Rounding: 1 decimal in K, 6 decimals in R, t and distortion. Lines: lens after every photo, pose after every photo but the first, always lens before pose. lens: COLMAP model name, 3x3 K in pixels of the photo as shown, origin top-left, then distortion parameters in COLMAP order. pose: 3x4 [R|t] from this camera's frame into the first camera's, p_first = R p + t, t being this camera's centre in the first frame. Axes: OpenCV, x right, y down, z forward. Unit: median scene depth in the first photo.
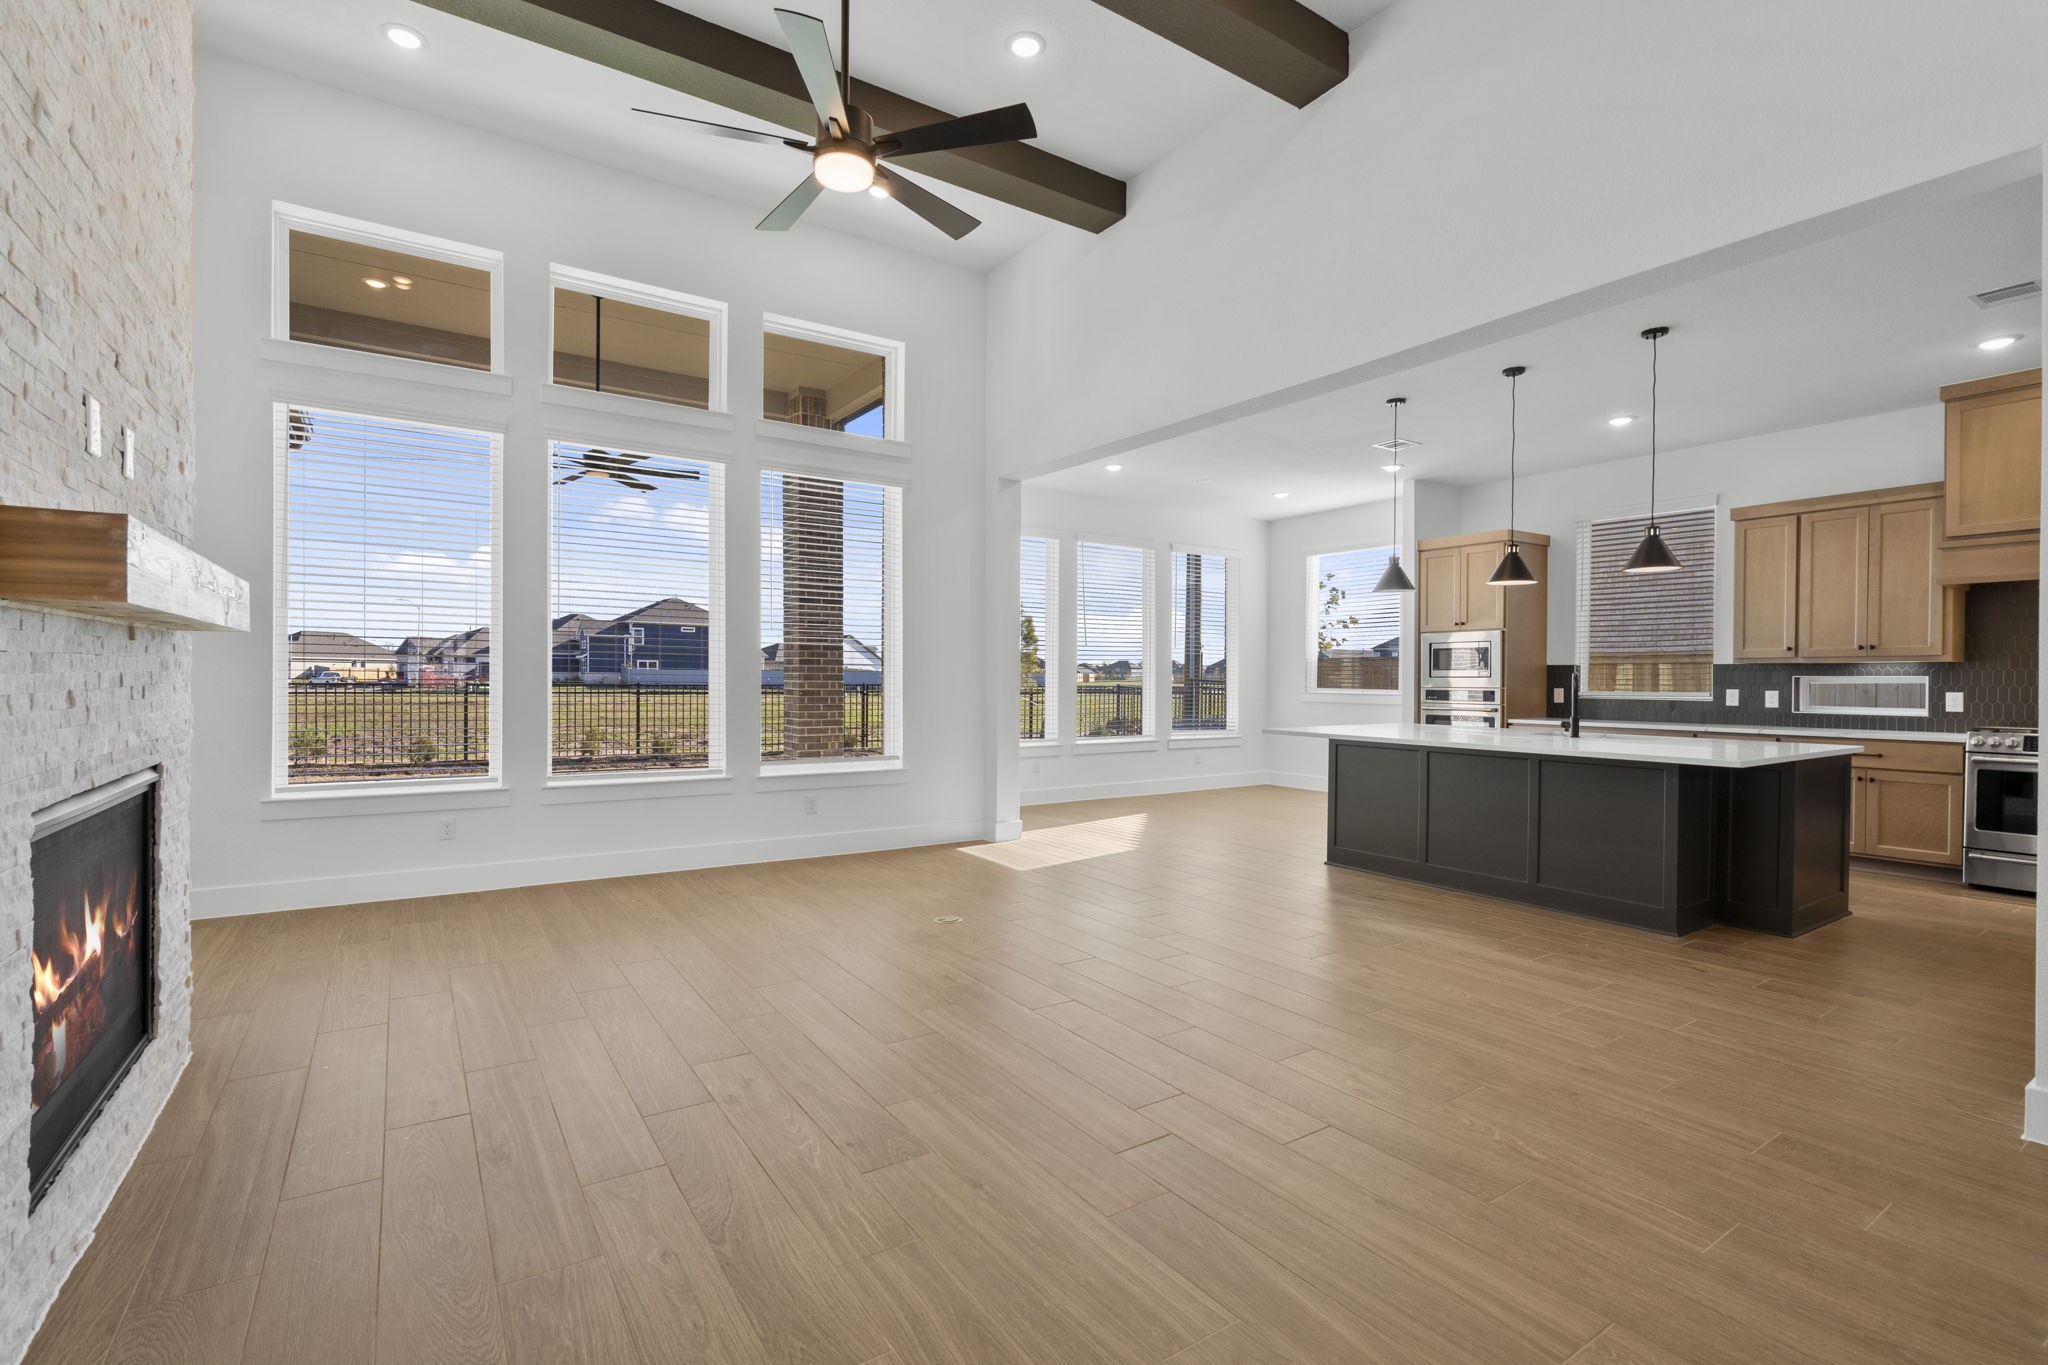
lens RADIAL K [[922.6, 0, 1023.9], [0, 922.6, 686.6], [0, 0, 1]] dist [-0.008985, 0.002508]
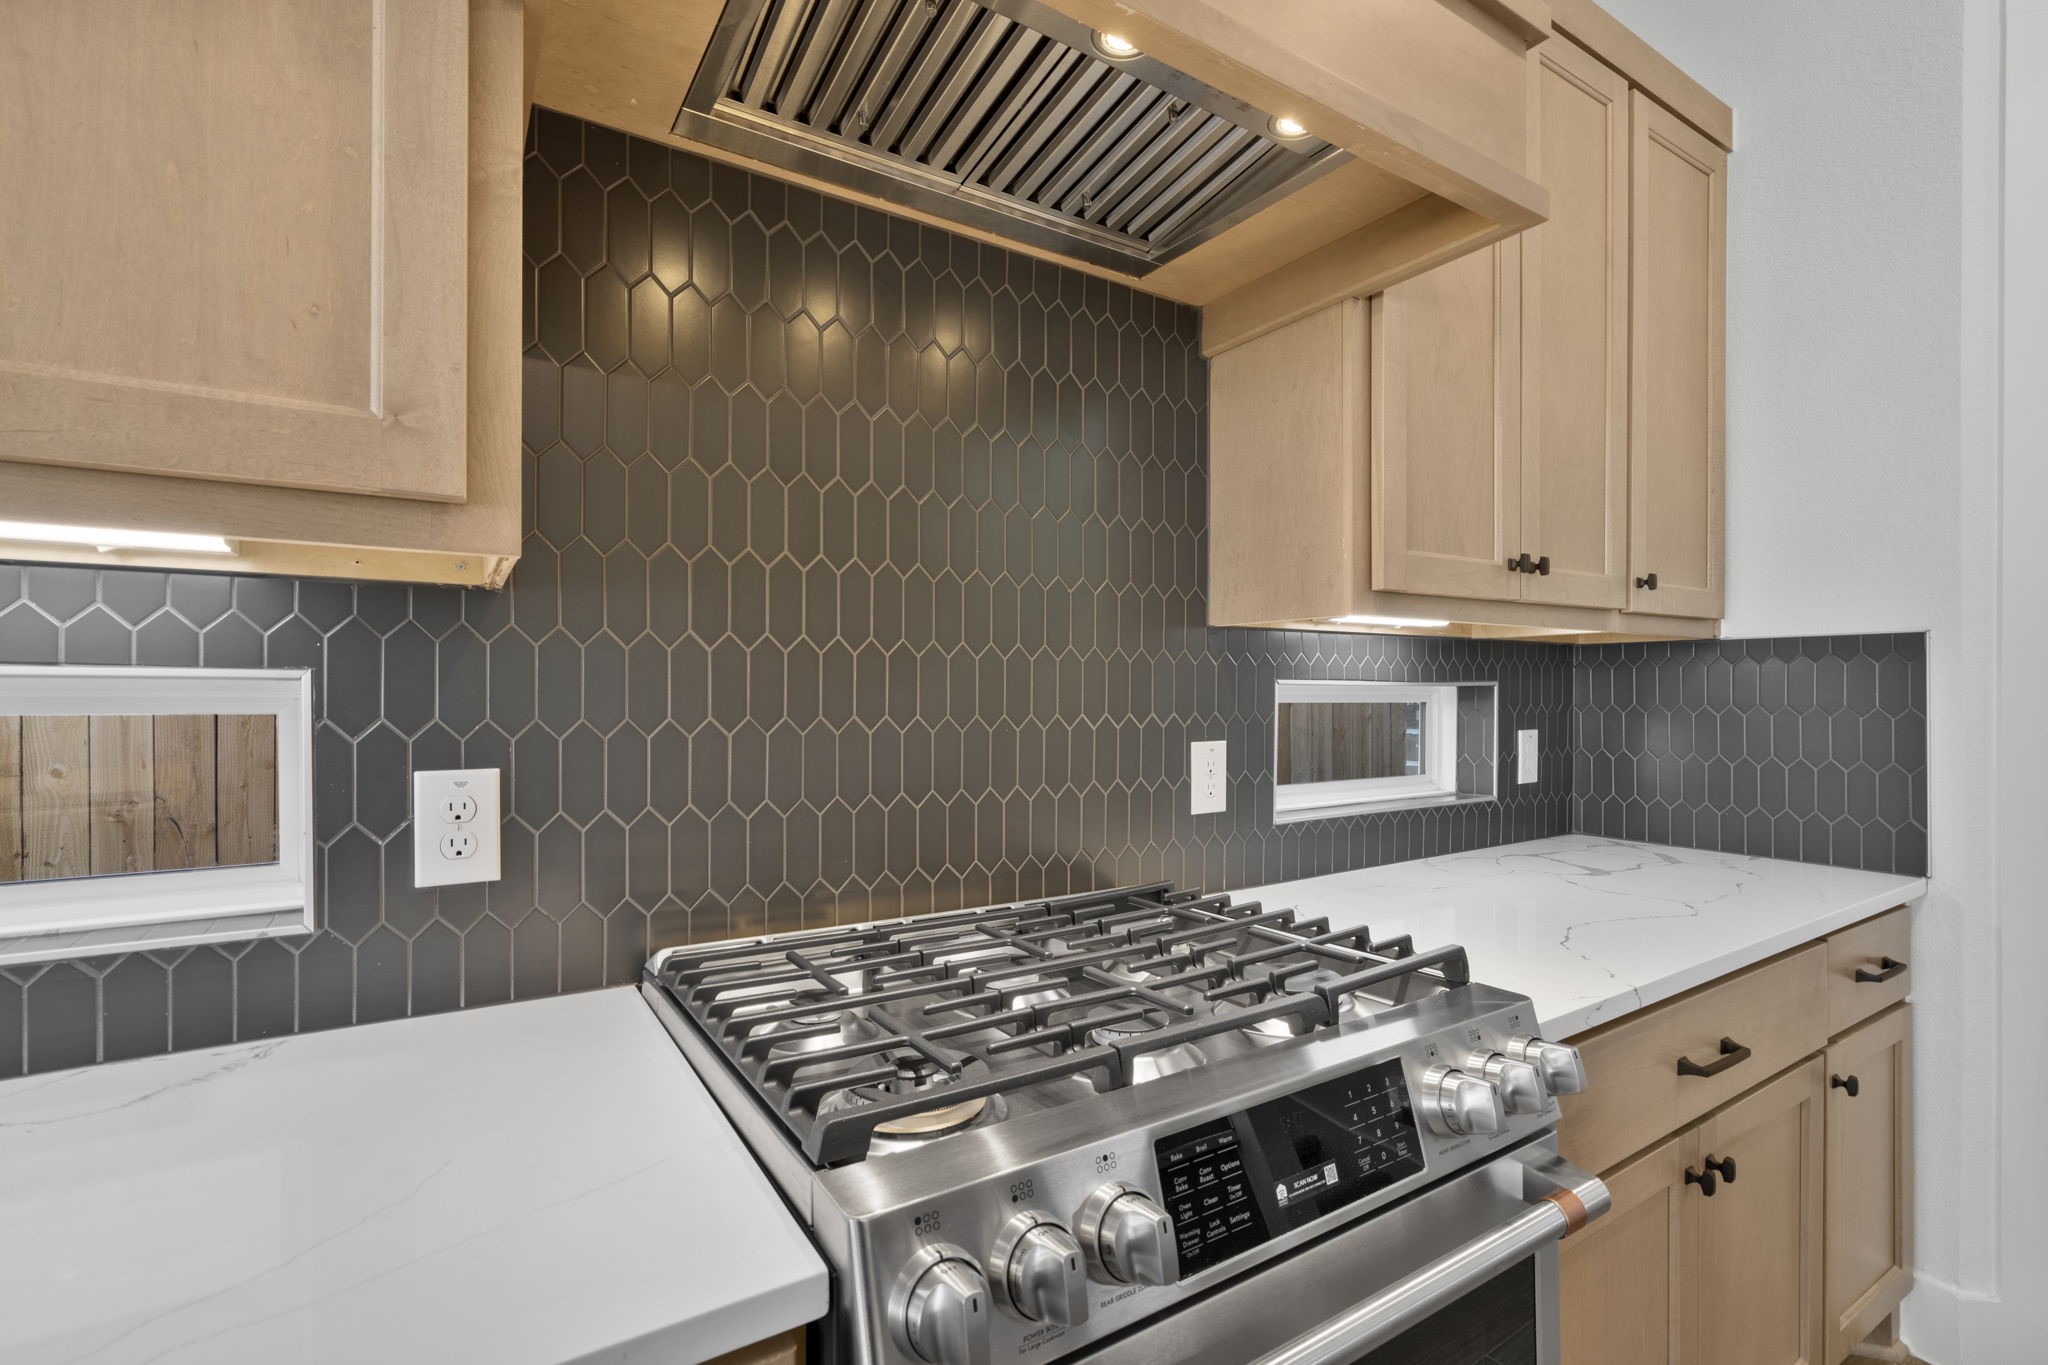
lens RADIAL K [[922.6, 0, 1028.2], [0, 922.6, 690.3], [0, 0, 1]] dist [-0.008985, 0.002508]
pose [[0.015780, -0.003253, 0.999870, 0.747170], [0.004877, 0.999983, 0.003176, -0.007284], [-0.999864, 0.004826, 0.015796, 0.785926]]
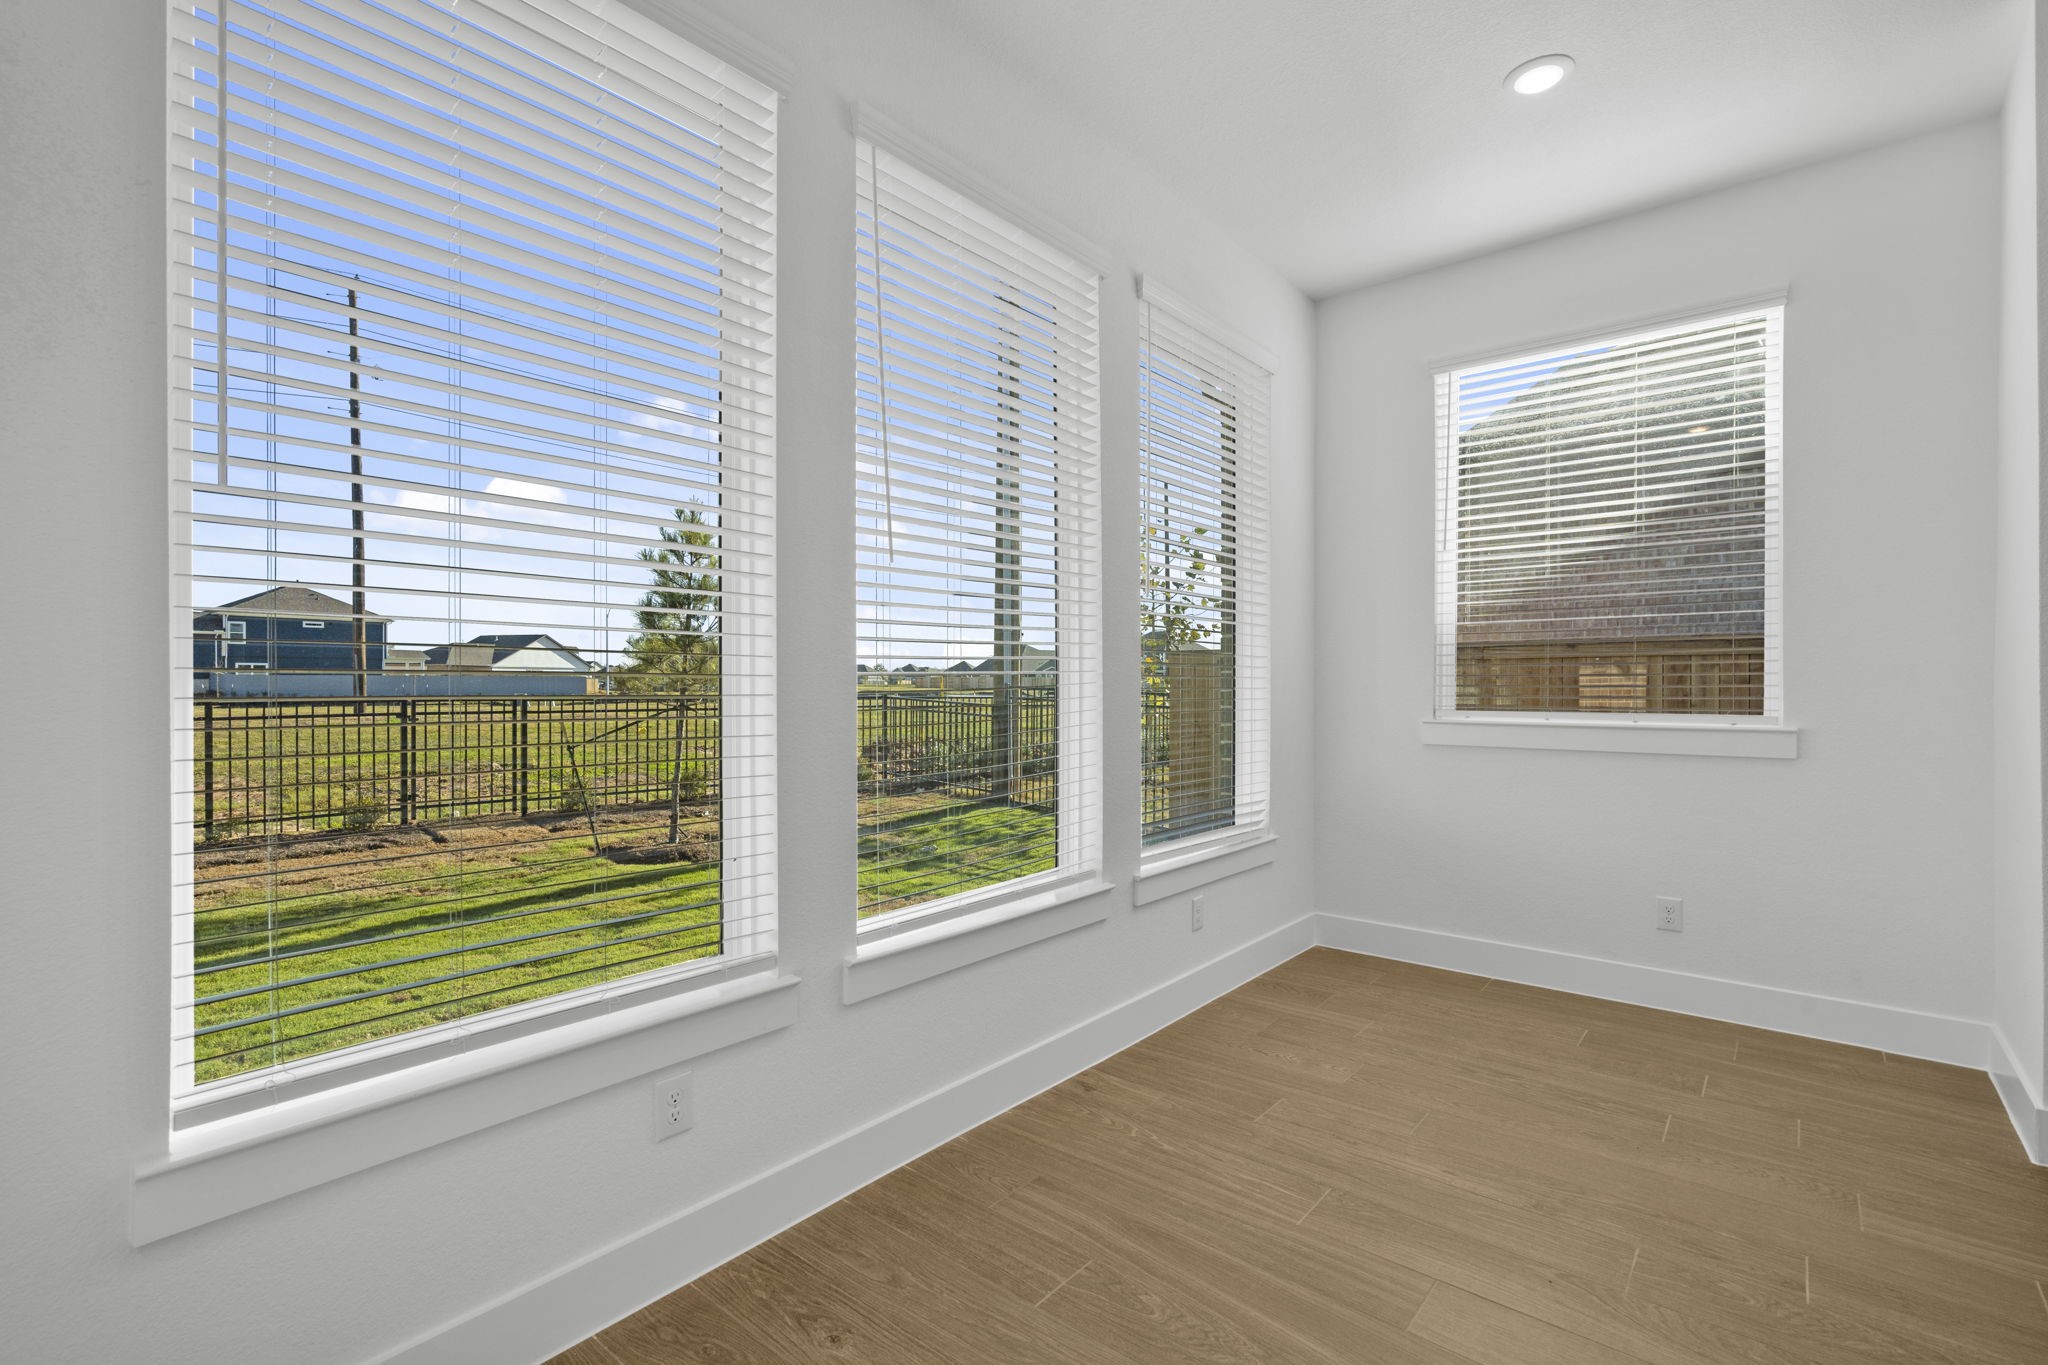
lens RADIAL K [[922.6, 0, 1015.3], [0, 922.6, 685.1], [0, 0, 1]] dist [-0.008985, 0.002508]
pose [[0.960232, -0.006348, 0.279131, 0.041643], [0.007856, 0.999960, -0.004285, -0.015236], [-0.279092, 0.006307, 0.960244, 1.032845]]
